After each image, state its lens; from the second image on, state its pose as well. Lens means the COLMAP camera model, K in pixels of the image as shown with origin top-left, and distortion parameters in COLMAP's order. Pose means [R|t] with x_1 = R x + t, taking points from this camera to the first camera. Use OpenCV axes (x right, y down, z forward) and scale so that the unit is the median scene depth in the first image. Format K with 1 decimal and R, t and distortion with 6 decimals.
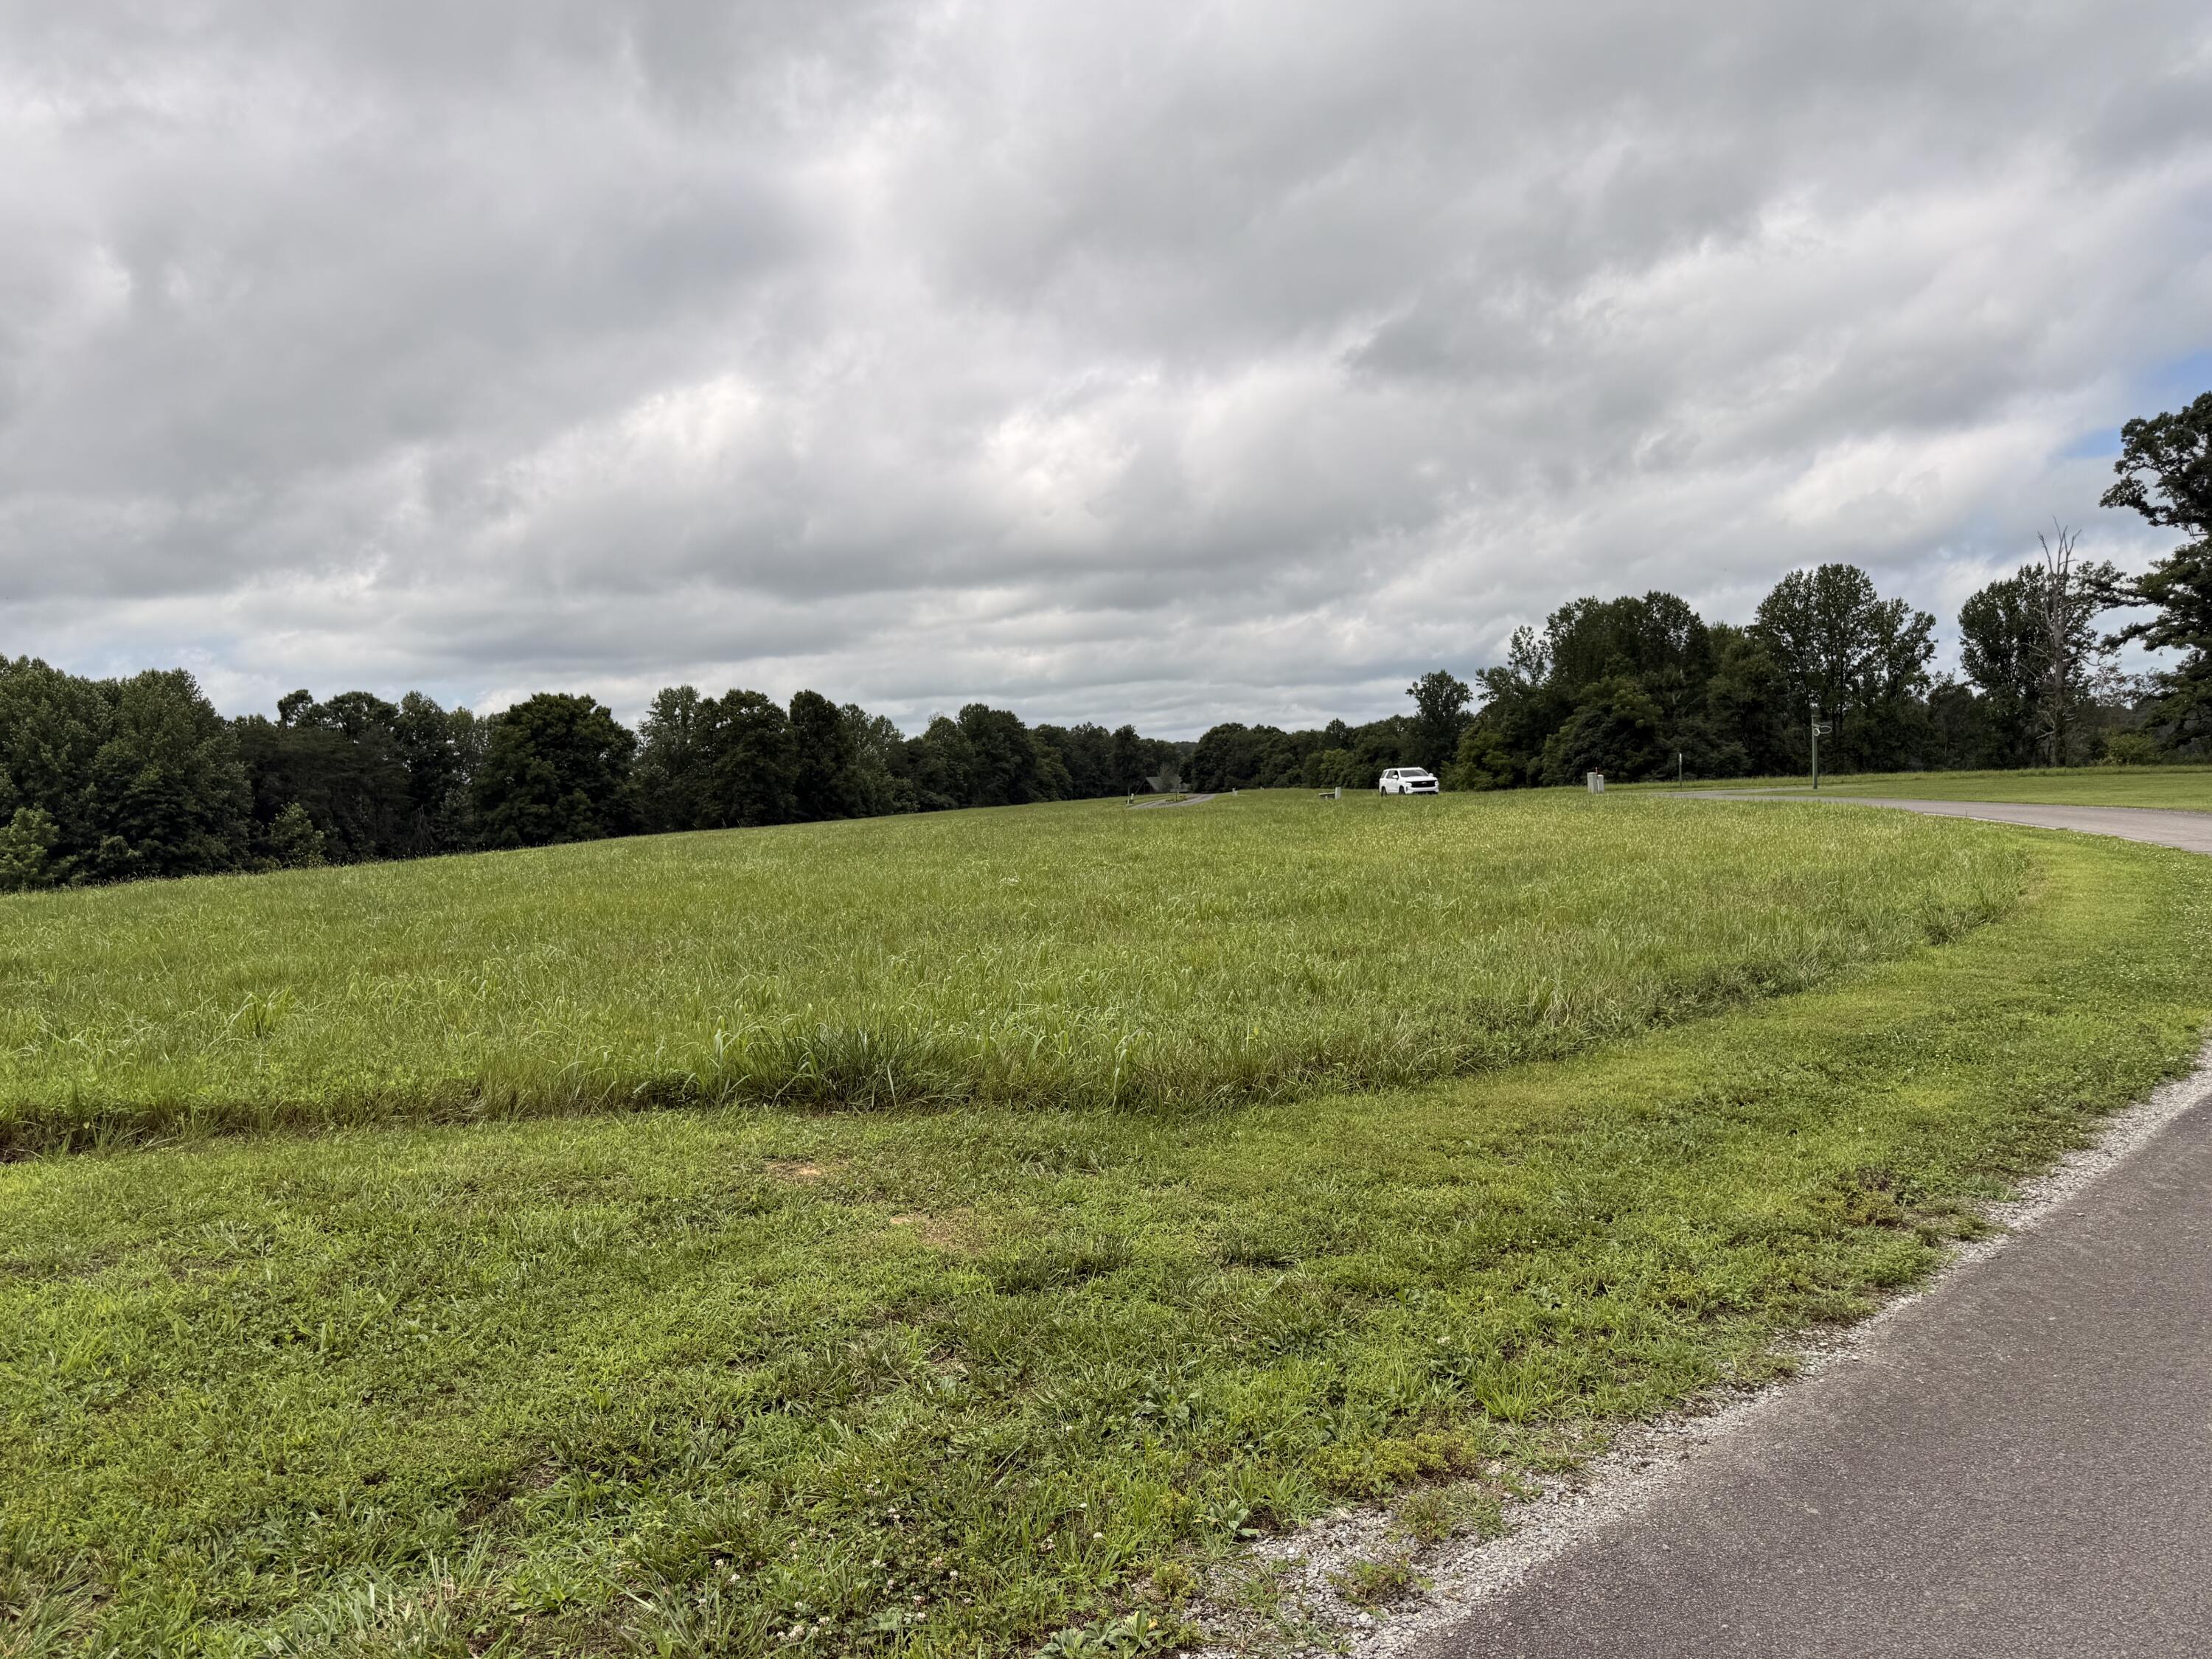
lens RADIAL K [[1556.1, 0, 1106.0], [0, 1556.1, 829.5], [0, 0, 1]] dist [0.119778, -0.165049]
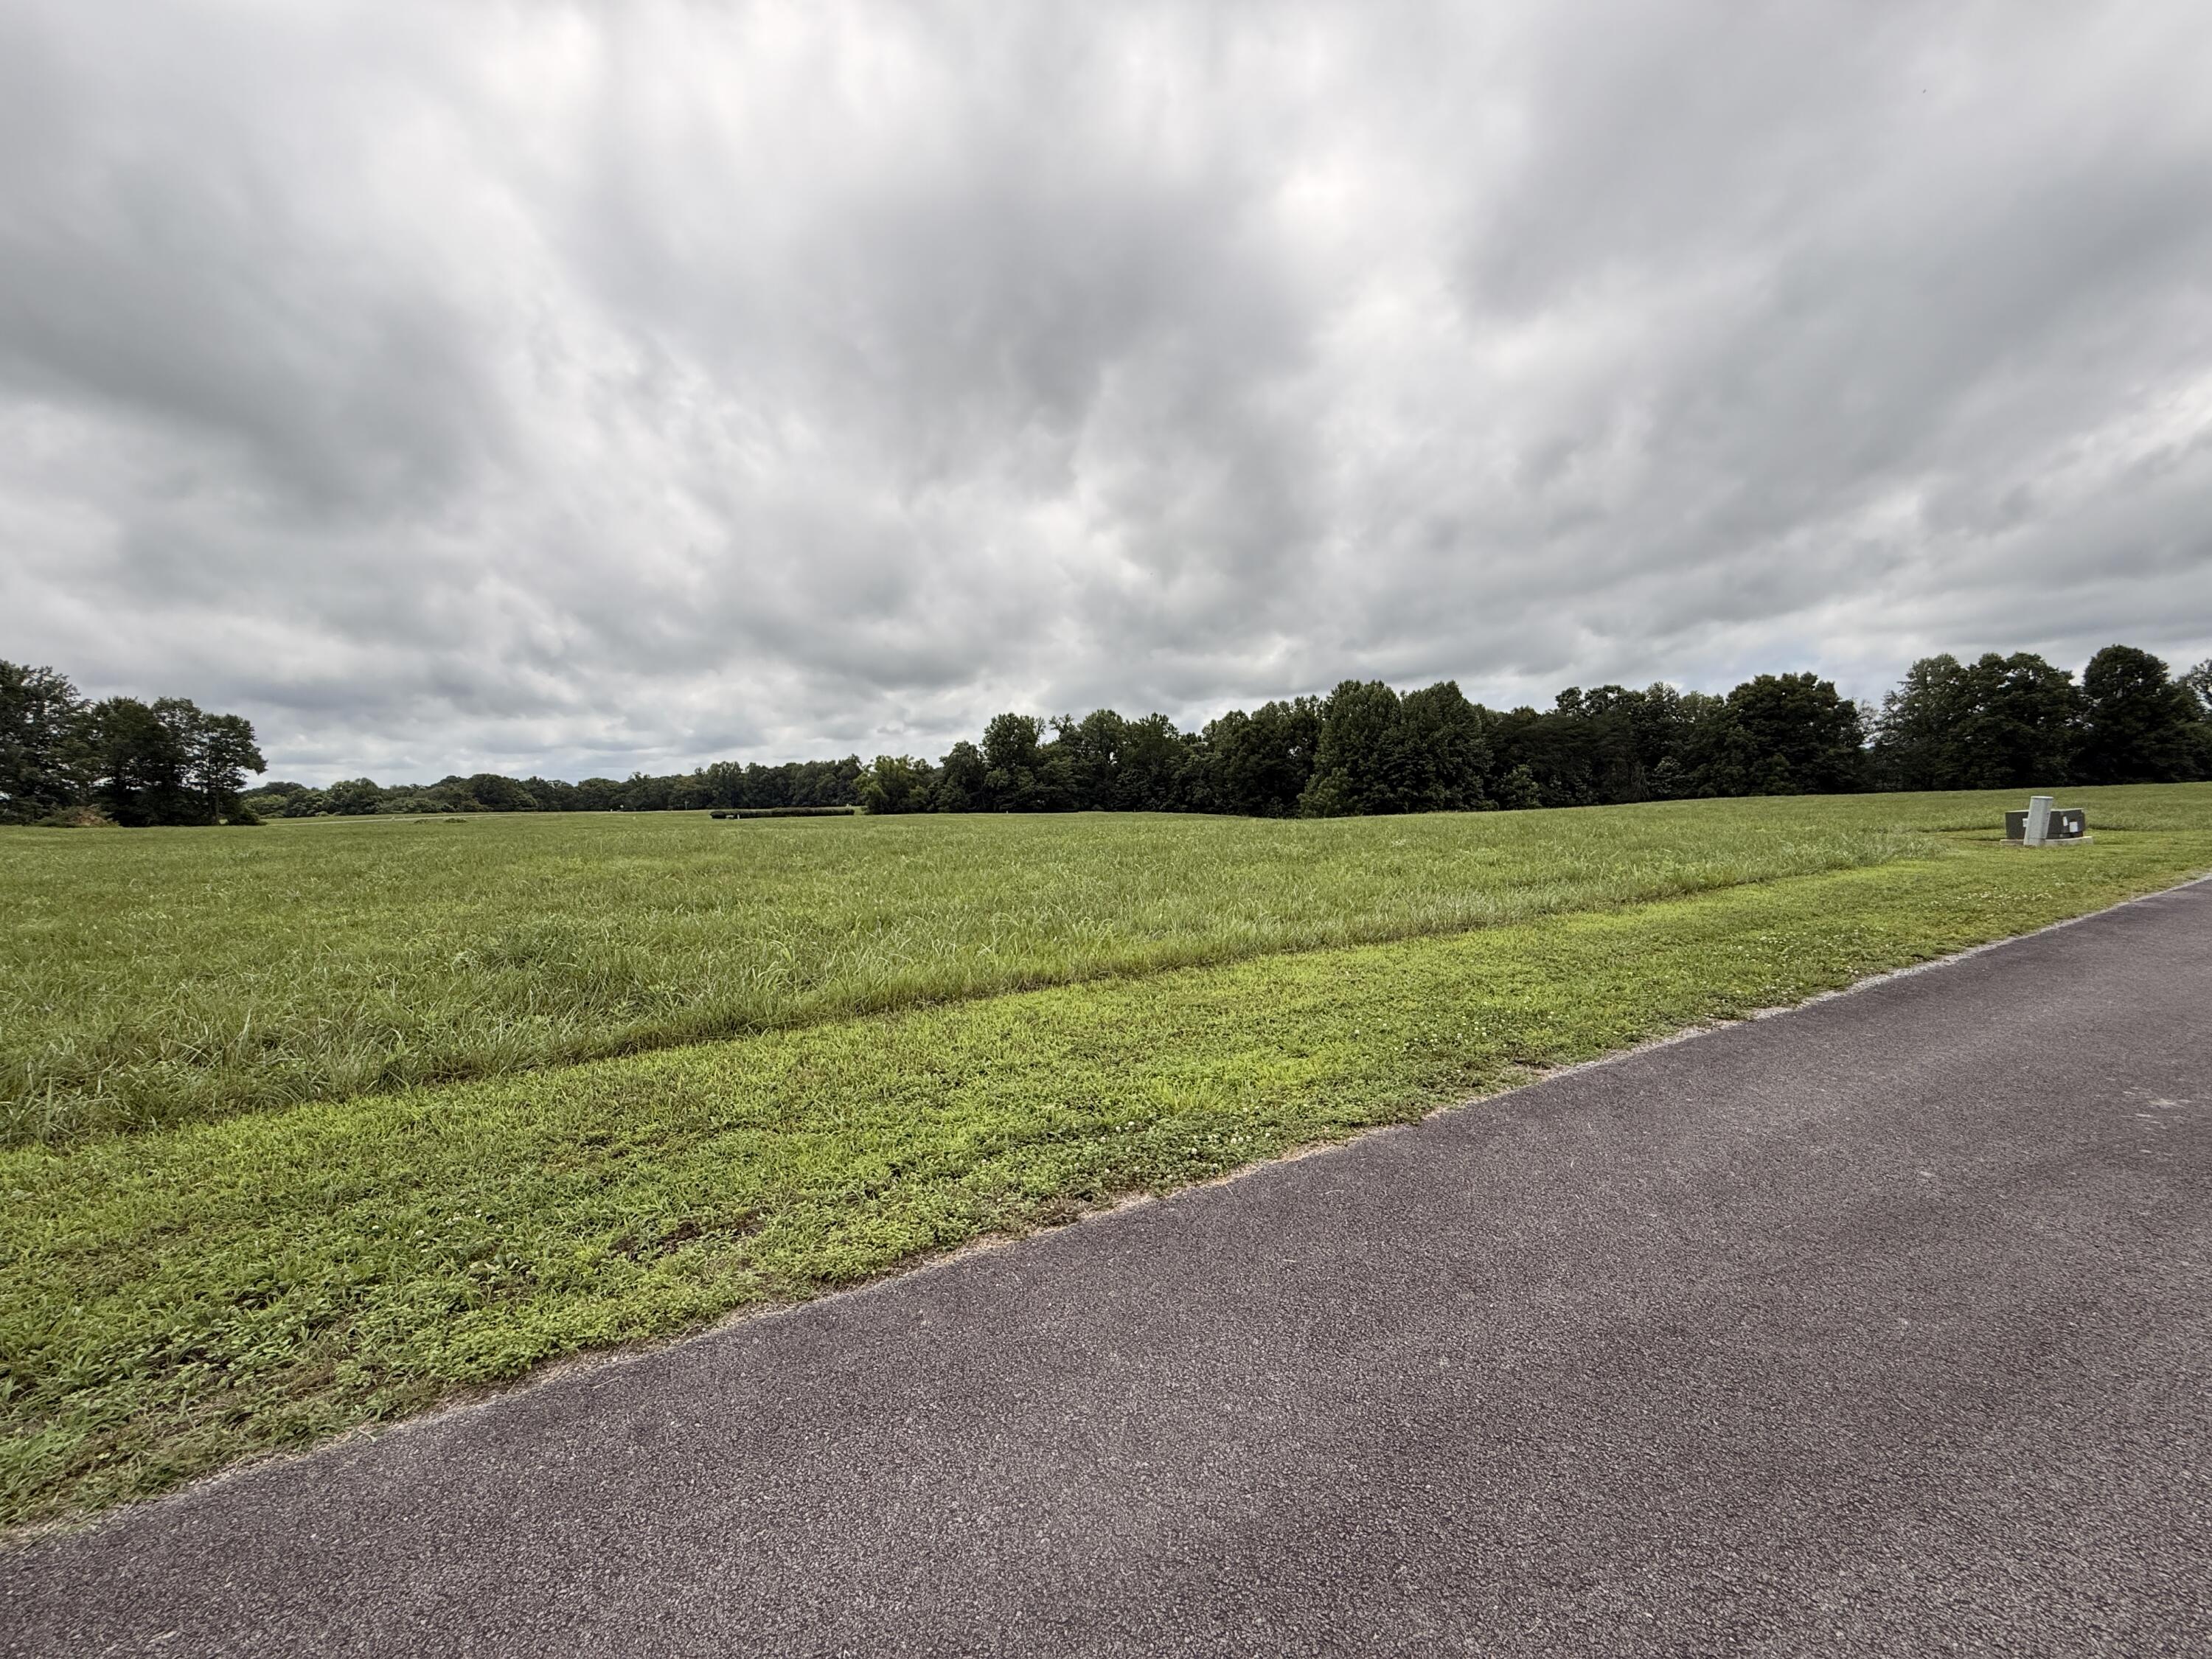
lens RADIAL K [[892.8, 0, 1103.8], [0, 892.8, 820.3], [0, 0, 1]] dist [0.003107, 0.000078]
pose [[0.366500, 0.071995, -0.927629, 0.112024], [-0.015053, 0.997330, 0.071458, -0.015860], [0.930296, -0.012225, 0.366605, 0.278210]]
